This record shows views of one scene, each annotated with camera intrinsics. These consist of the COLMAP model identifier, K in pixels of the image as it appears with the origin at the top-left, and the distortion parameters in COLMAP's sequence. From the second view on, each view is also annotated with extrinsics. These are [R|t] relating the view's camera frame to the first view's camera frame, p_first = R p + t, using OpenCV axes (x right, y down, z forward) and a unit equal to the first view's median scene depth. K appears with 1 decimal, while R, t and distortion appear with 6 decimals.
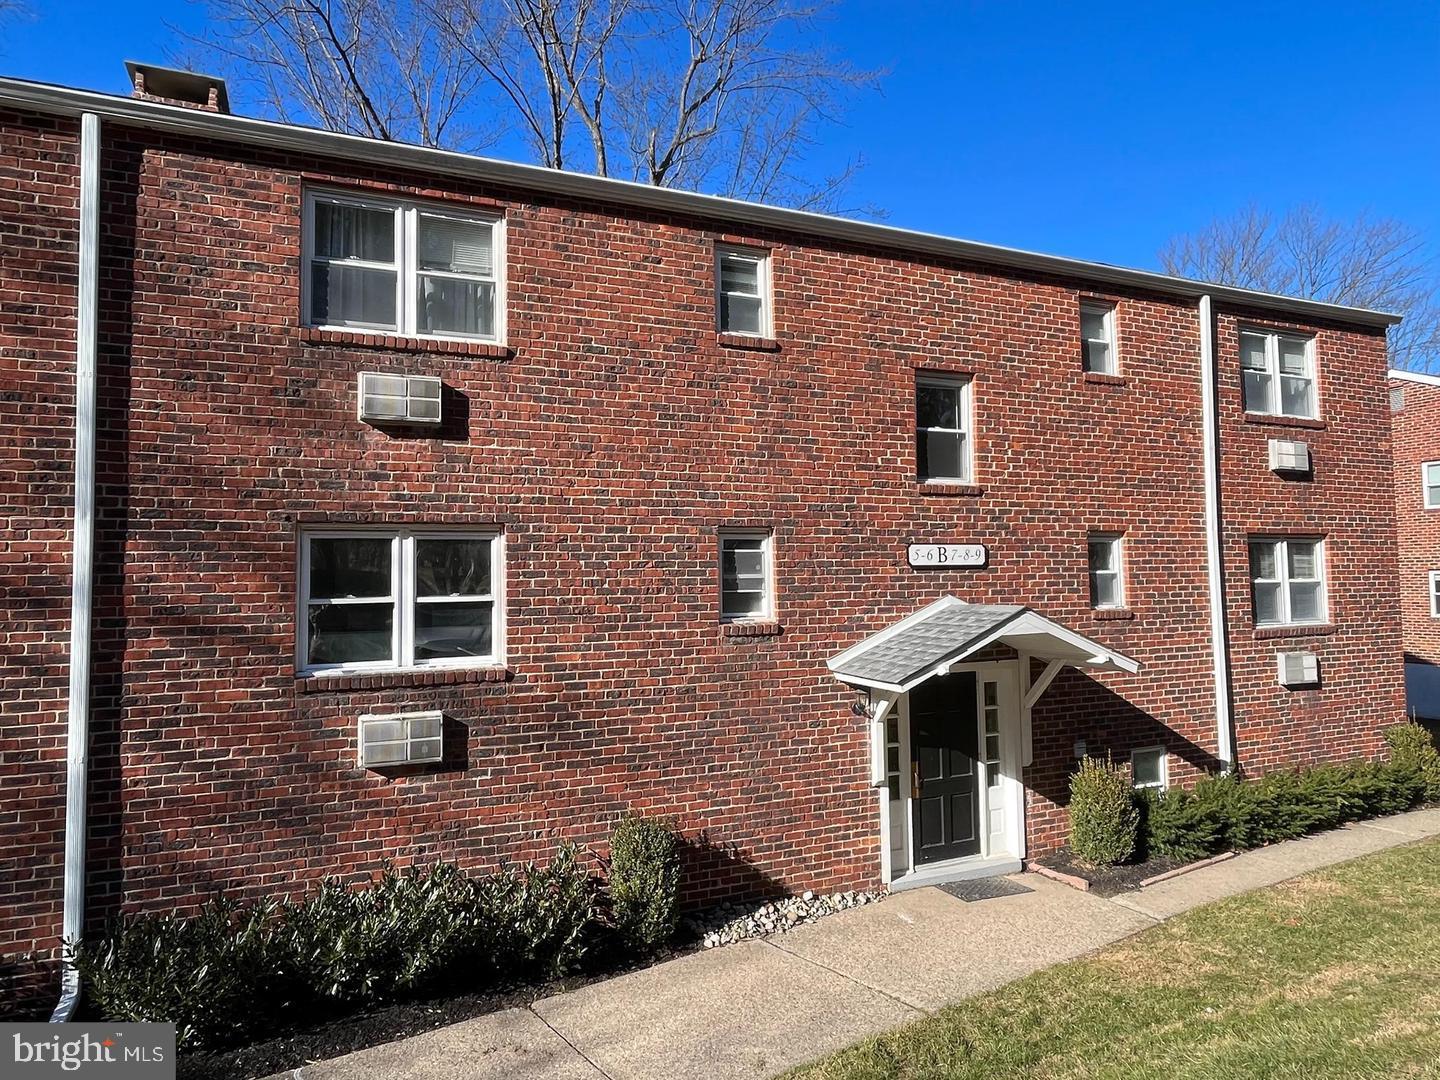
lens RADIAL K [[872.6, 0, 719.2], [0, 872.6, 551.9], [0, 0, 1]] dist [0.002729, -0.000088]
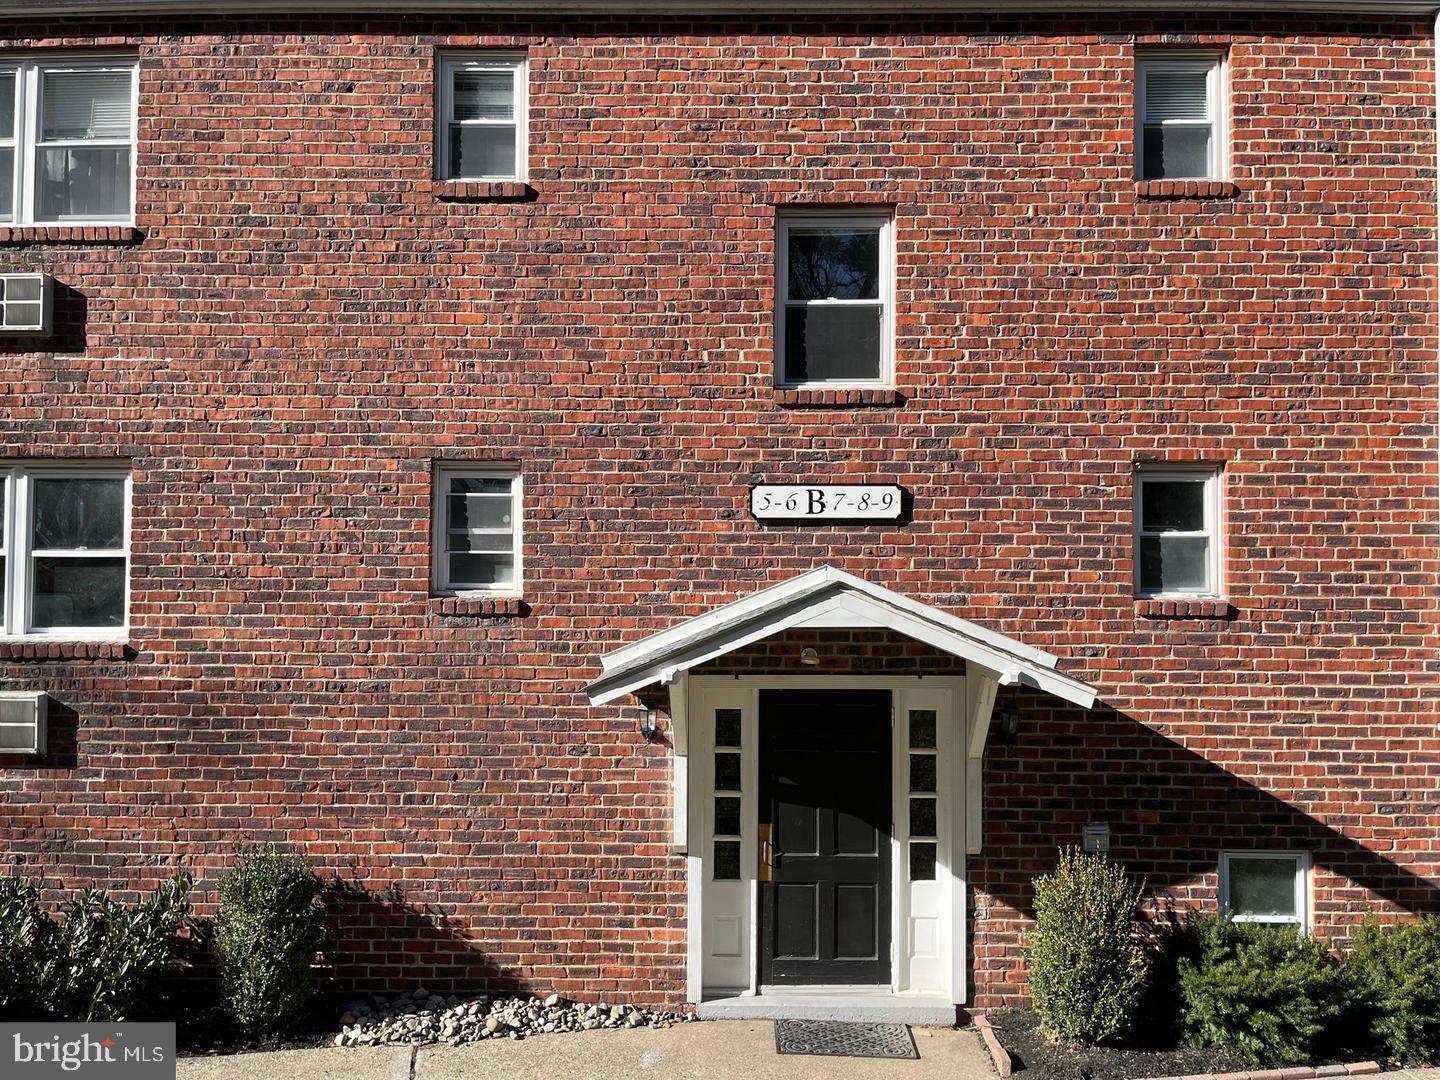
lens RADIAL K [[1163.9, 0, 726.5], [0, 1163.9, 550.9], [0, 0, 1]] dist [0.068437, -0.090772]
pose [[0.914368, 0.015793, -0.404577, 0.567348], [-0.003778, 0.999528, 0.030481, 0.014173], [0.404867, -0.026342, 0.913996, 0.217536]]
